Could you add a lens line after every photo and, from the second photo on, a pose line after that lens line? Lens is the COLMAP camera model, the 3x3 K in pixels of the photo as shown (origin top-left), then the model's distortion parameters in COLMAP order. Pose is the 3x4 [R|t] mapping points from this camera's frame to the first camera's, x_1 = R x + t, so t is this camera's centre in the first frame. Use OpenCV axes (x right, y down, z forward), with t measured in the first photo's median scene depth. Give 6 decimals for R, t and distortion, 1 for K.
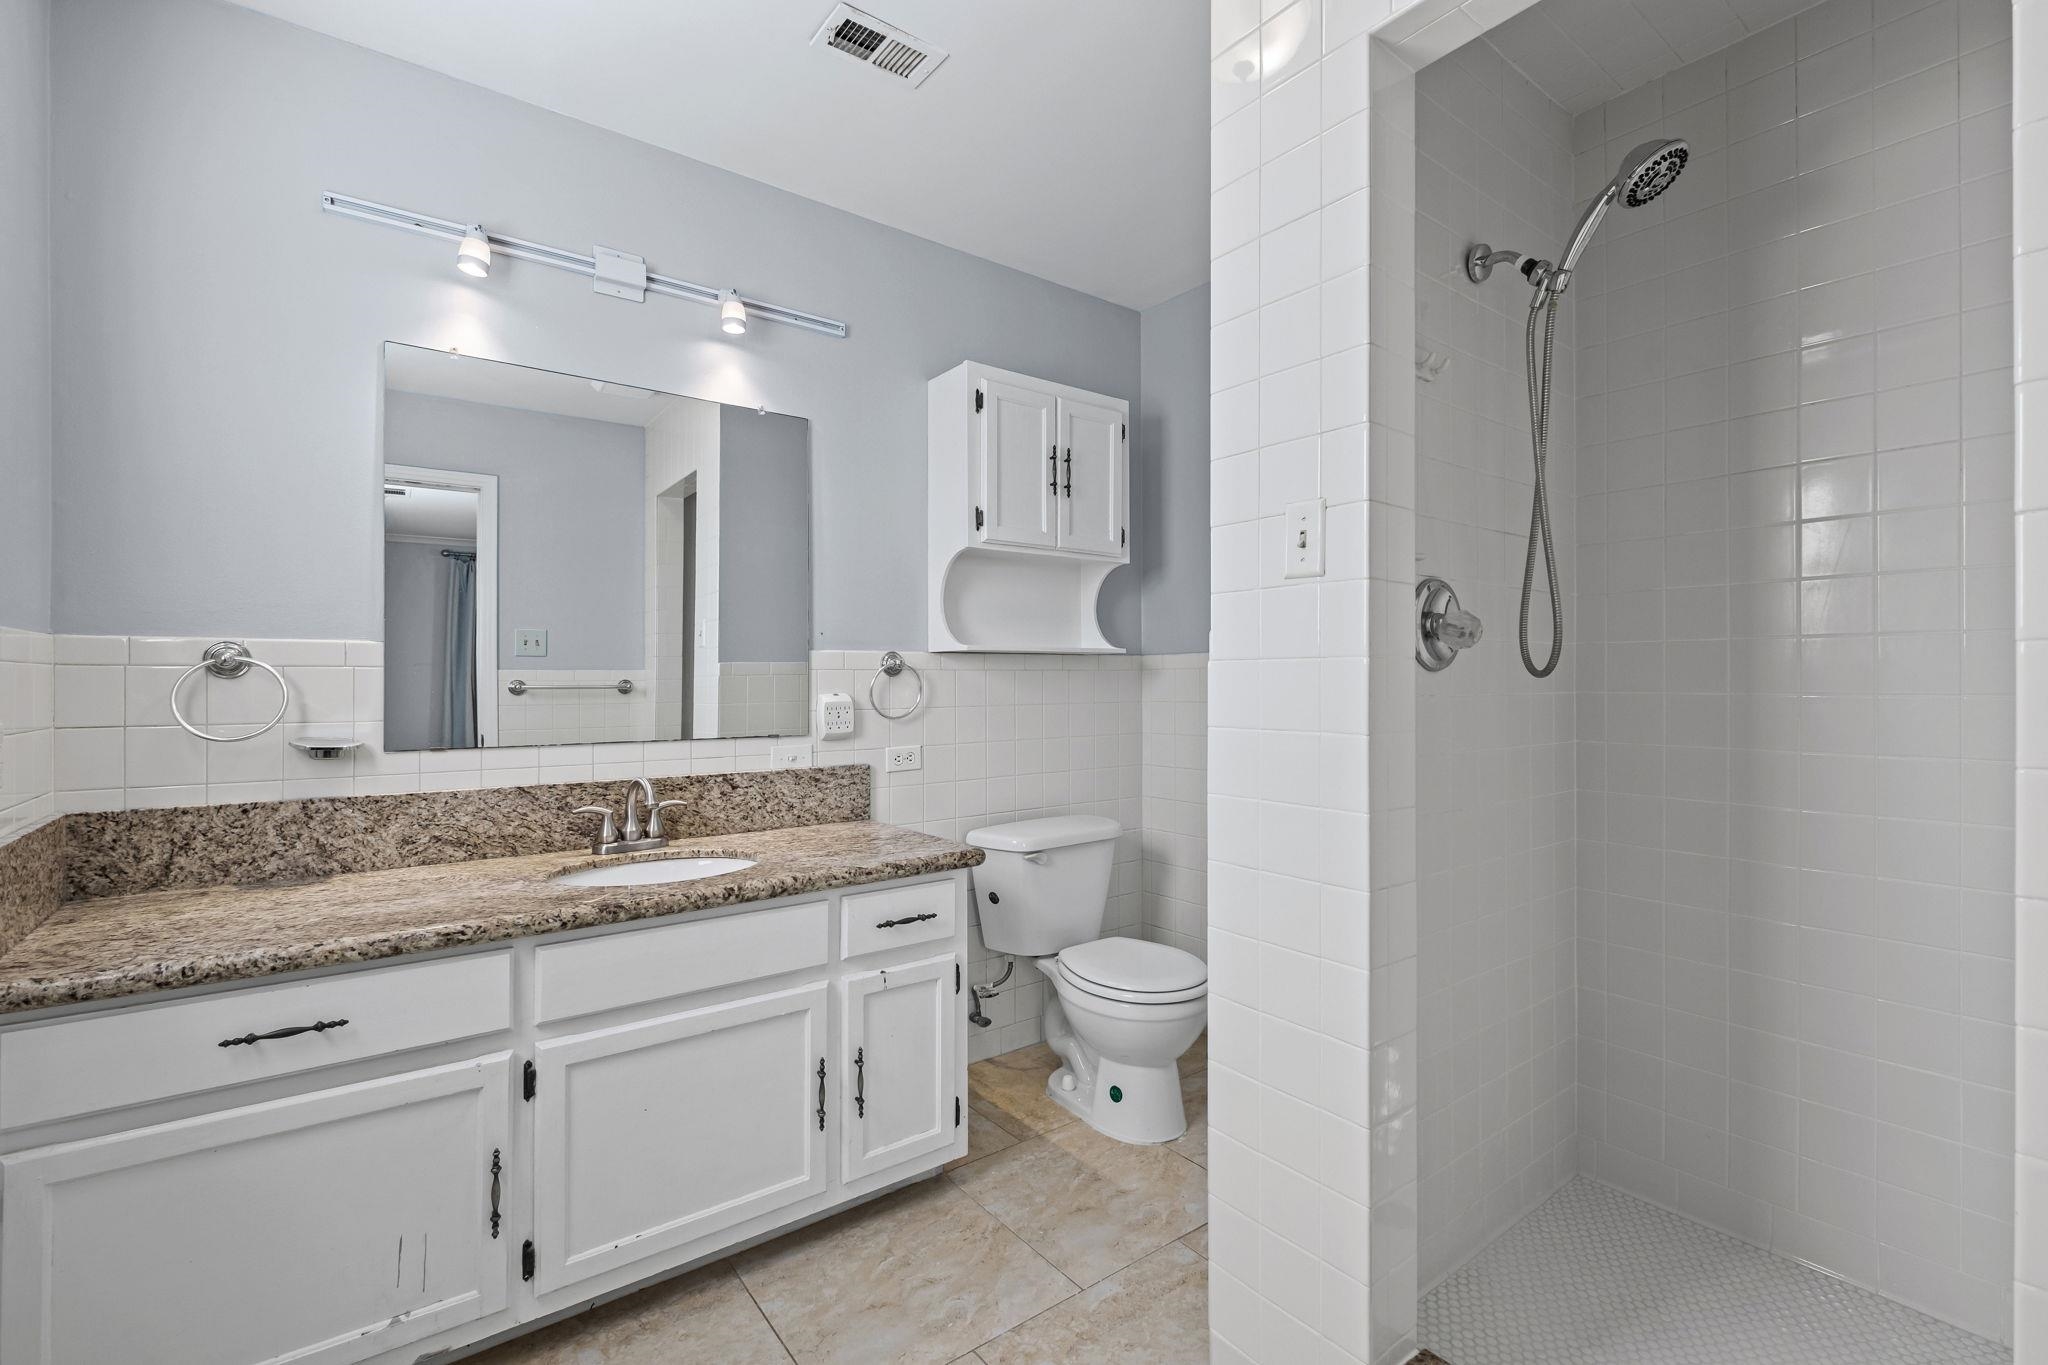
lens RADIAL K [[898.0, 0, 1037.1], [0, 898.0, 682.4], [0, 0, 1]] dist [0.006012, -0.006448]
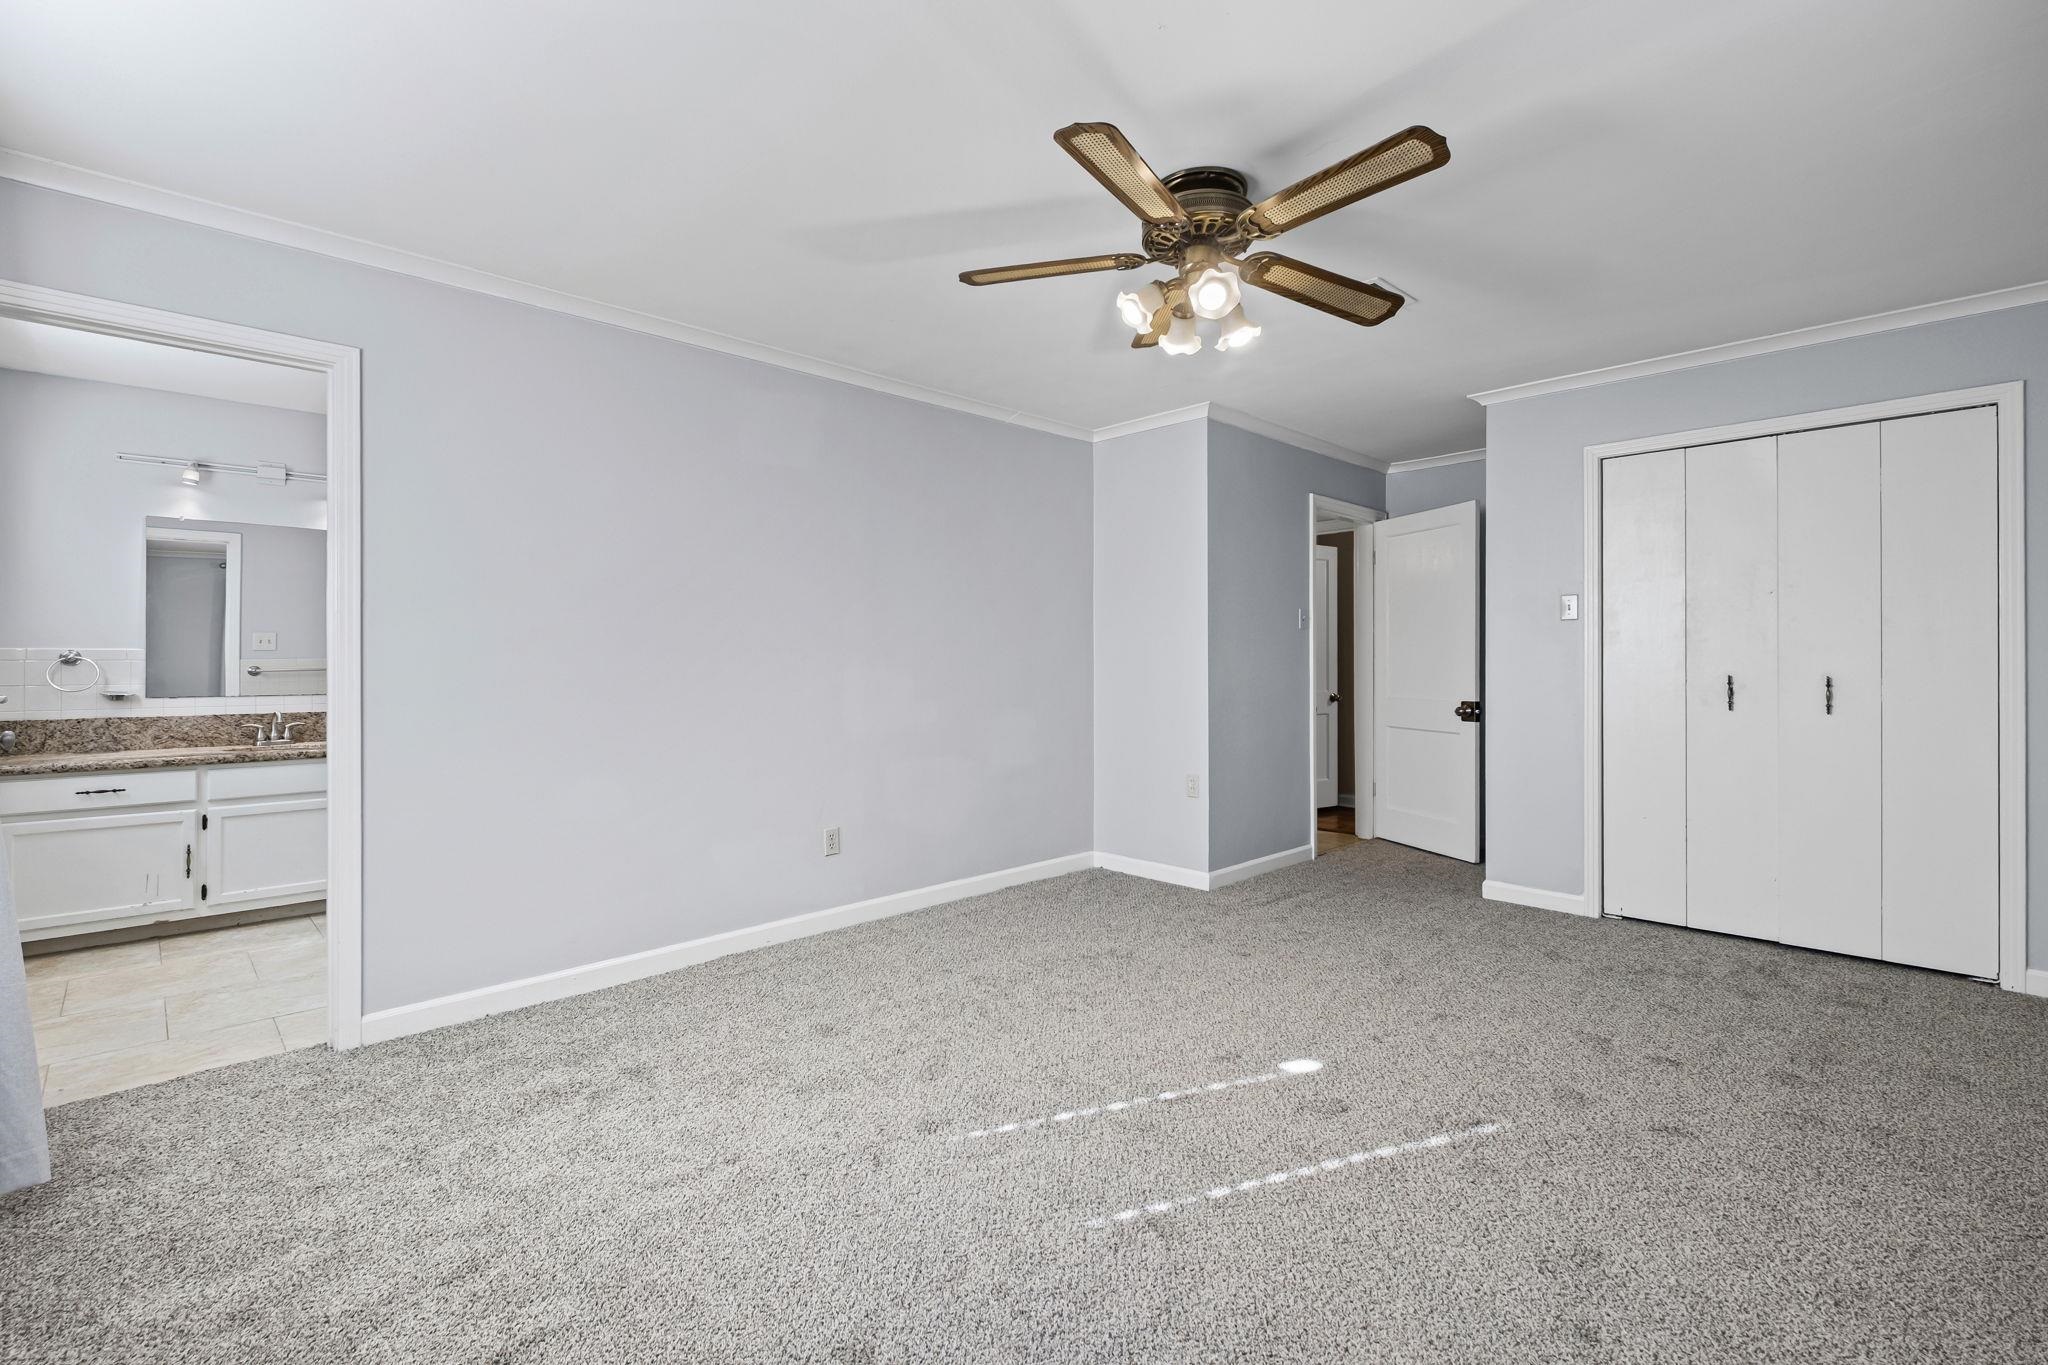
lens RADIAL K [[898.0, 0, 1030.6], [0, 898.0, 663.9], [0, 0, 1]] dist [0.006012, -0.006448]
pose [[0.992041, -0.001342, 0.125908, 1.190878], [0.001831, 0.999991, -0.003769, 0.004417], [-0.125902, 0.003969, 0.992035, -1.511047]]
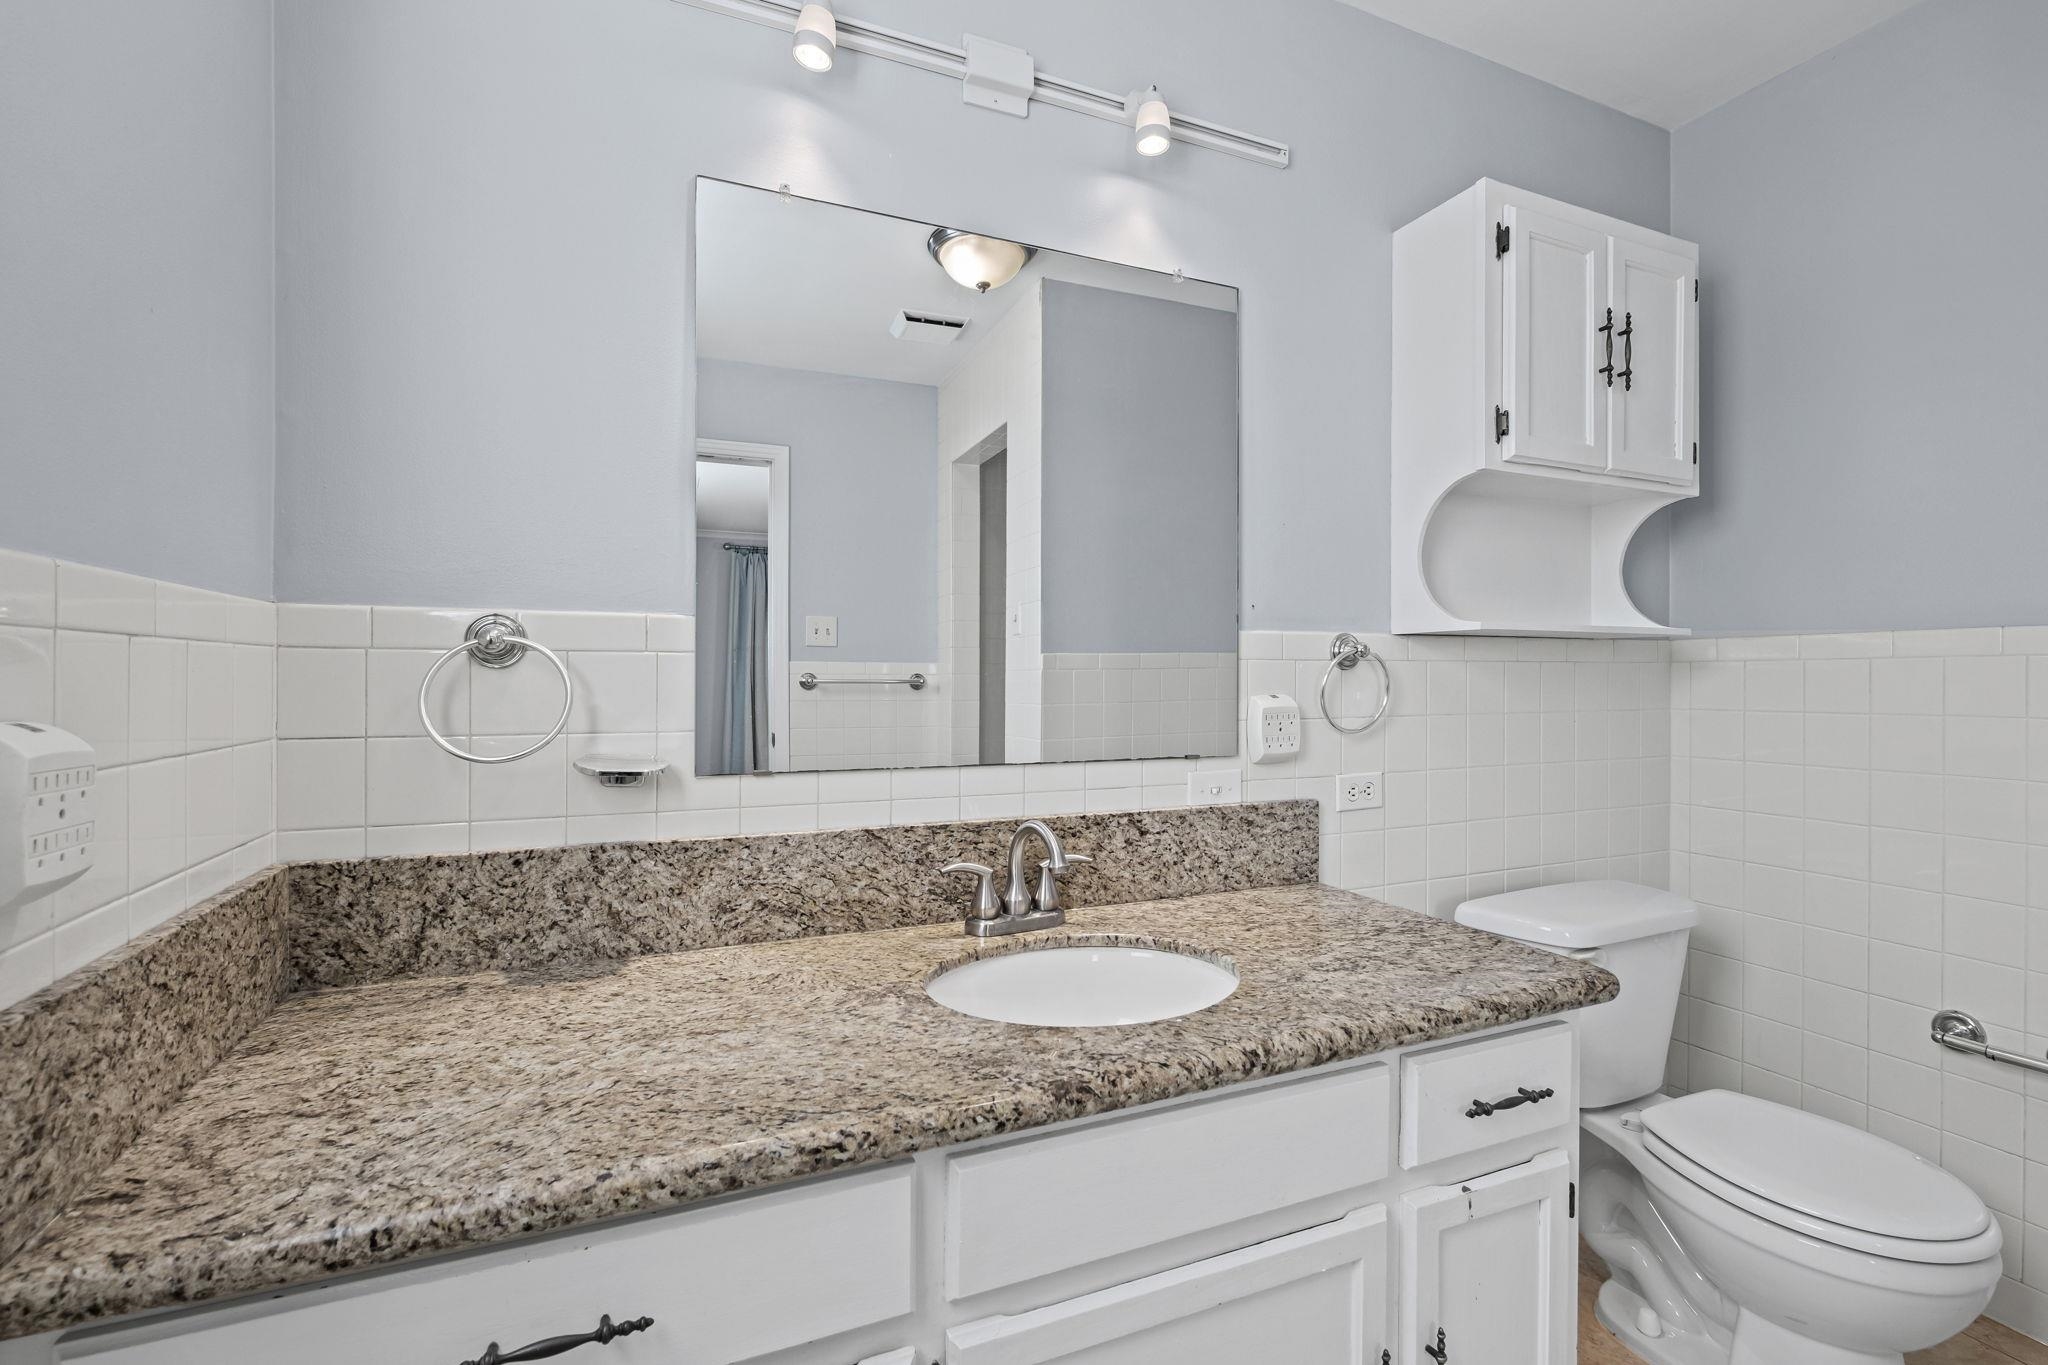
lens RADIAL K [[898.0, 0, 1040.4], [0, 898.0, 685.1], [0, 0, 1]] dist [0.006012, -0.006448]
pose [[0.972118, 0.007664, -0.234365, -0.310379], [-0.005782, 0.999945, 0.008716, 0.000375], [0.234419, -0.007118, 0.972110, 0.396867]]
